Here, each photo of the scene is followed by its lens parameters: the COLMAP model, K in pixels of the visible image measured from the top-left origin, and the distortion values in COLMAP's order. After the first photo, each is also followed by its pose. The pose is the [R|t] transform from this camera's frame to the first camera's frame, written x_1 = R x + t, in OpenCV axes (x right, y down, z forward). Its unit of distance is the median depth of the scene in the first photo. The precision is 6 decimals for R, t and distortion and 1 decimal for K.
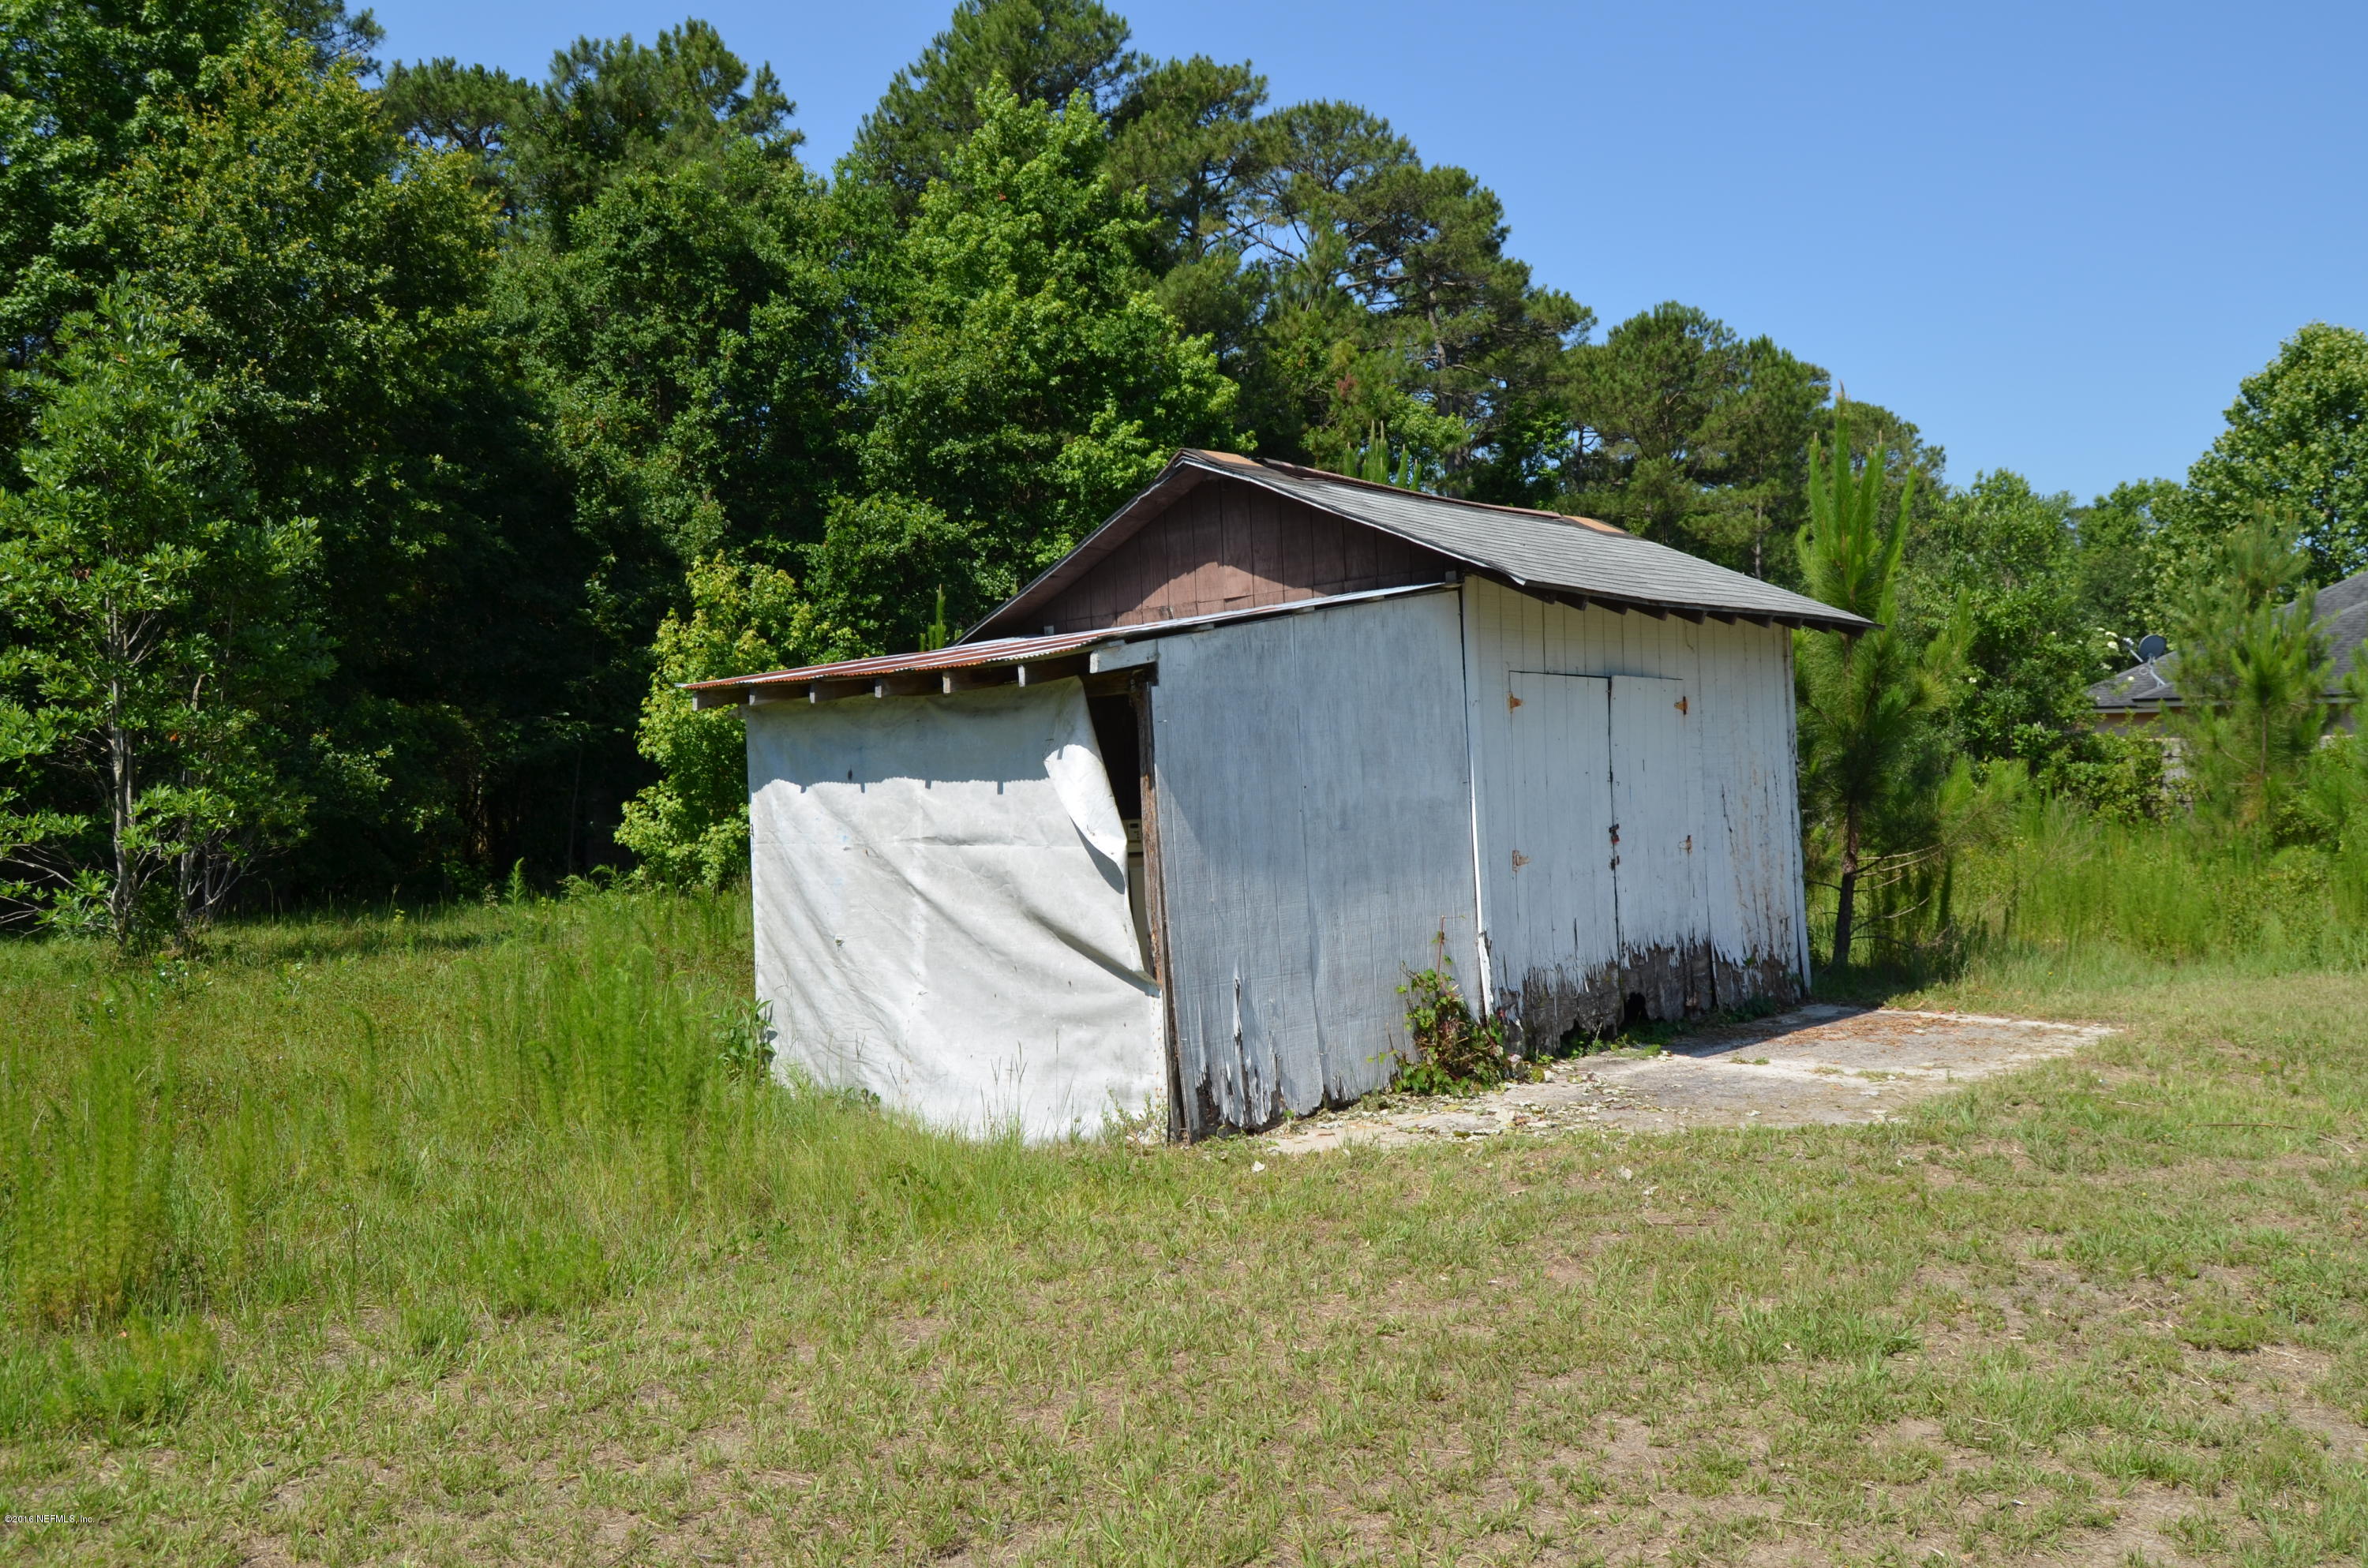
lens RADIAL K [[1889.3, 0, 1183.1], [0, 1889.3, 778.5], [0, 0, 1]] dist [-0.083919, 0.002017]
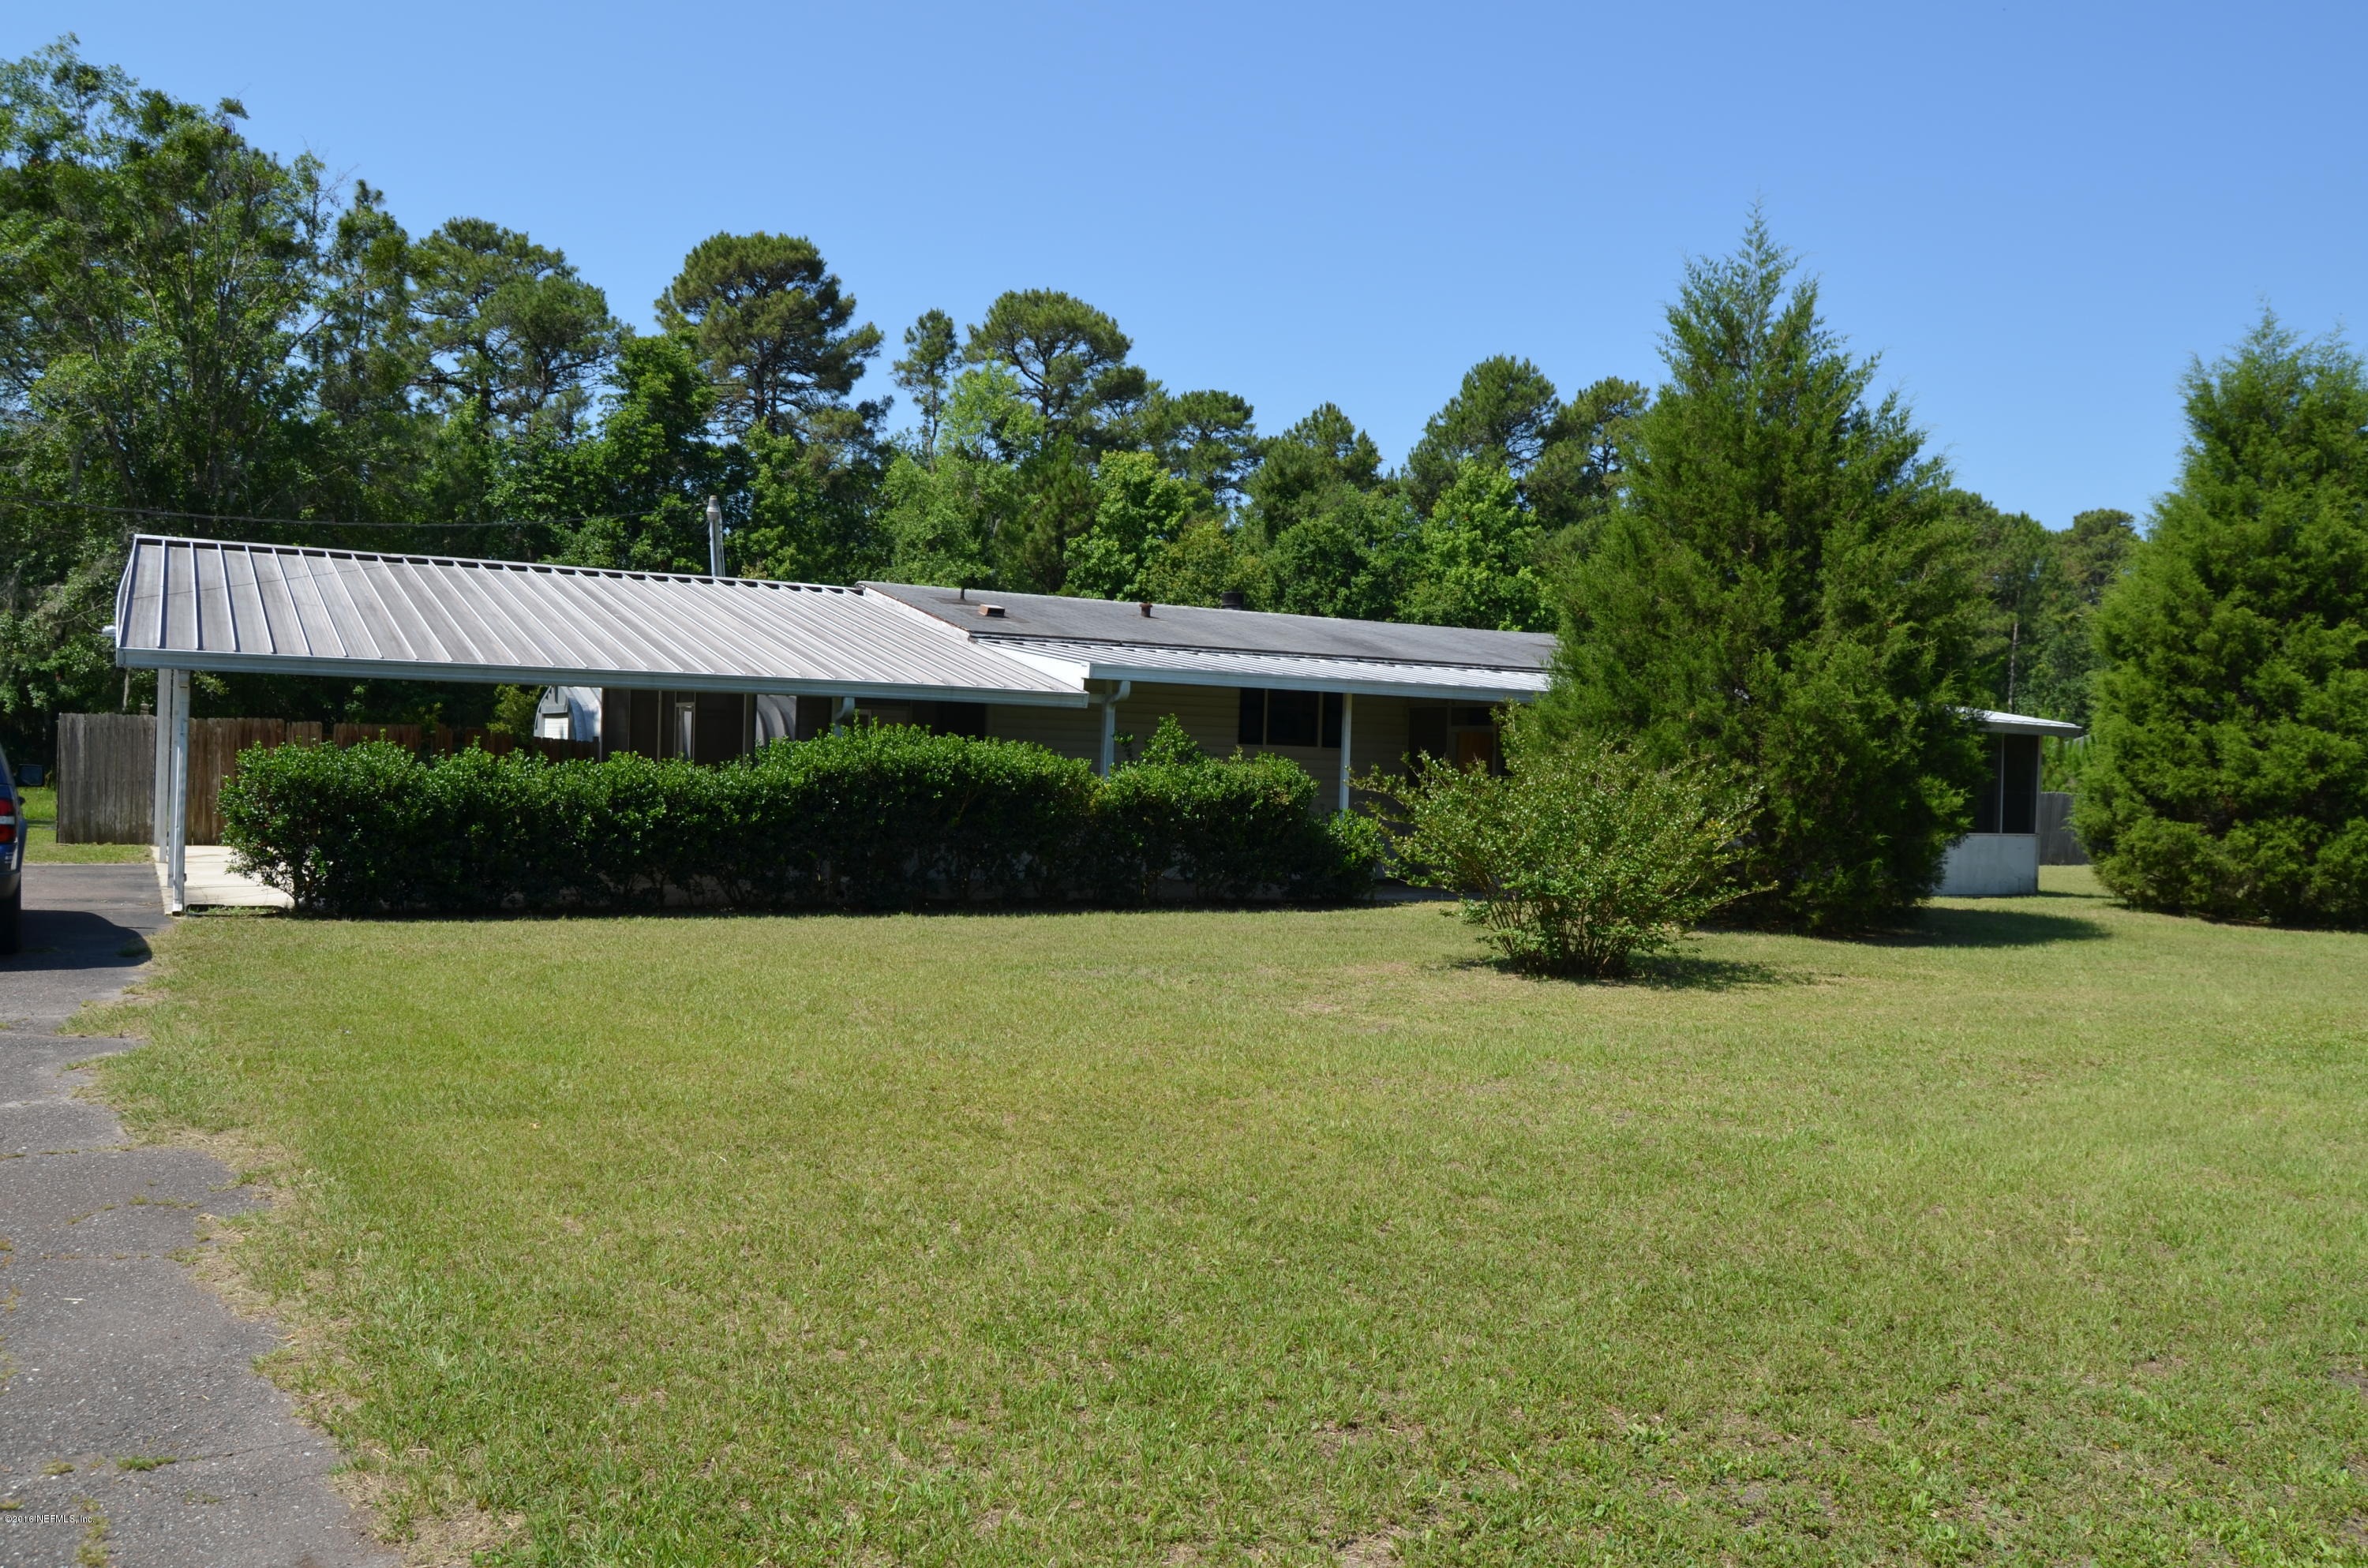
lens RADIAL K [[1889.3, 0, 1184.5], [0, 1889.3, 782.5], [0, 0, 1]] dist [-0.083919, 0.002017]
pose [[0.952626, 0.052103, -0.299647, 0.275882], [-0.052201, 0.998607, 0.007683, -0.001102], [0.299630, 0.008323, 0.954019, -1.246214]]
